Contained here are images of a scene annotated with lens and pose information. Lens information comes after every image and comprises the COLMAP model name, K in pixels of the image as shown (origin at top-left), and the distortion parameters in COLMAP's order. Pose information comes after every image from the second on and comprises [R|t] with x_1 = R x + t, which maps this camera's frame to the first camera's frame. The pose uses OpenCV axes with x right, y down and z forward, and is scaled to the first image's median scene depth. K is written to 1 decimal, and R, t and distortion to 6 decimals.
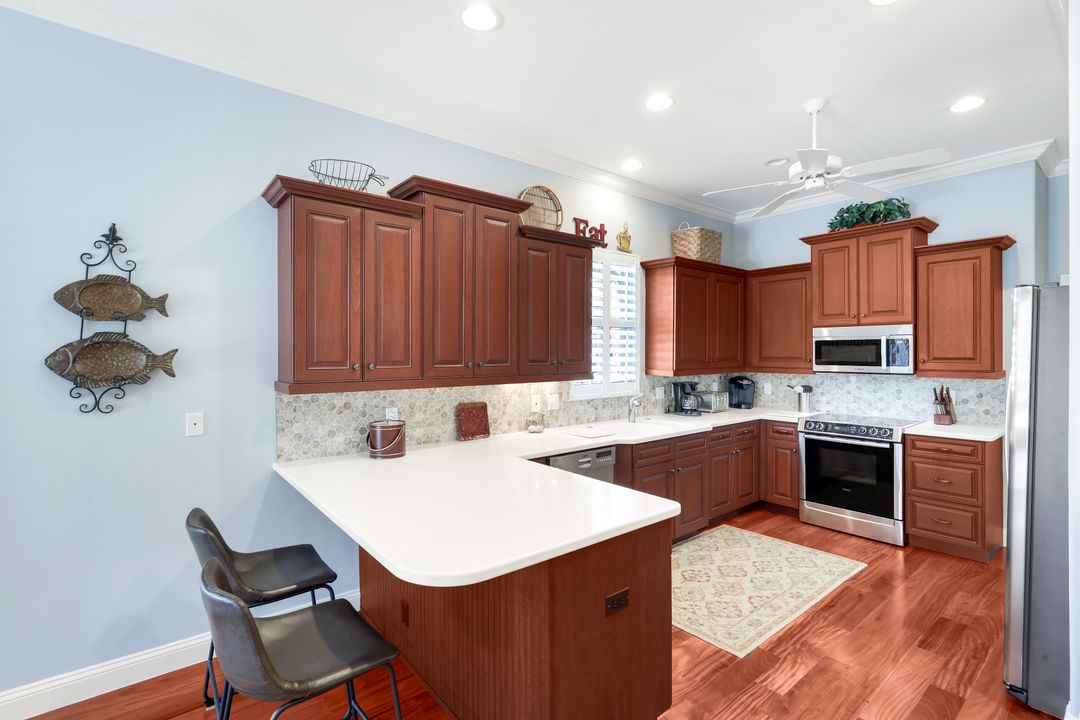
lens RADIAL K [[489.2, 0, 537.4], [0, 489.2, 354.3], [0, 0, 1]] dist [-0.009743, -0.000118]
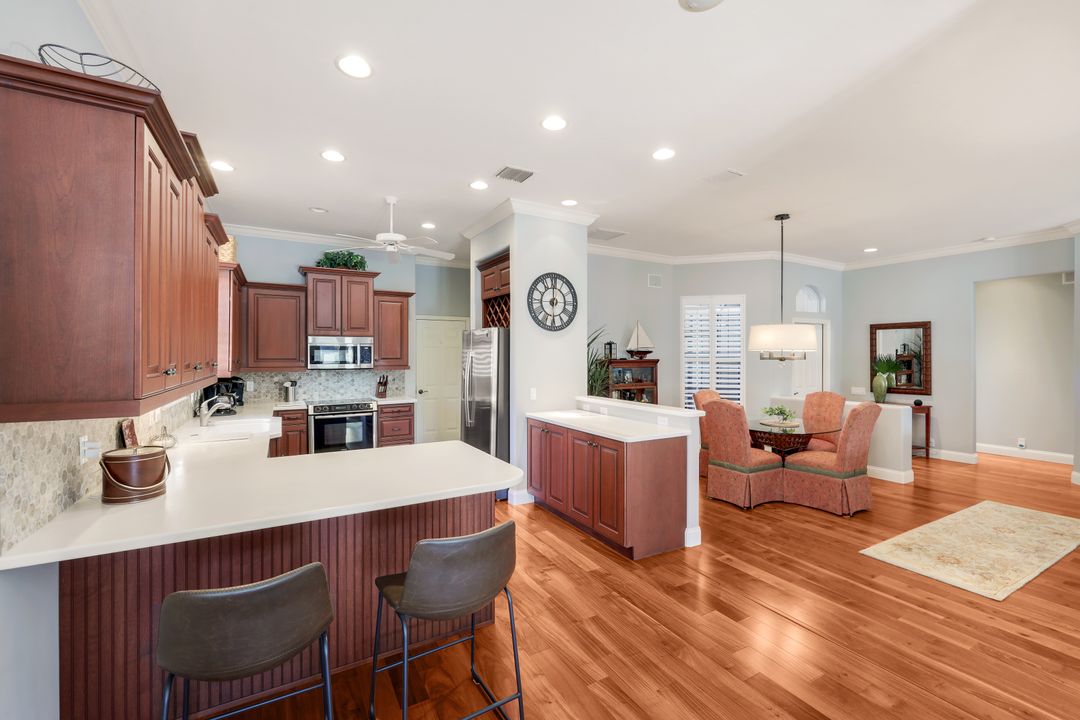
lens RADIAL K [[458.3, 0, 537.7], [0, 458.3, 357.6], [0, 0, 1]] dist [0.000153, 0.000005]
pose [[0.165352, -0.005534, 0.986219, -0.673830], [0.002693, 0.999983, 0.005160, -0.001108], [-0.986231, 0.001802, 0.165364, 0.225398]]
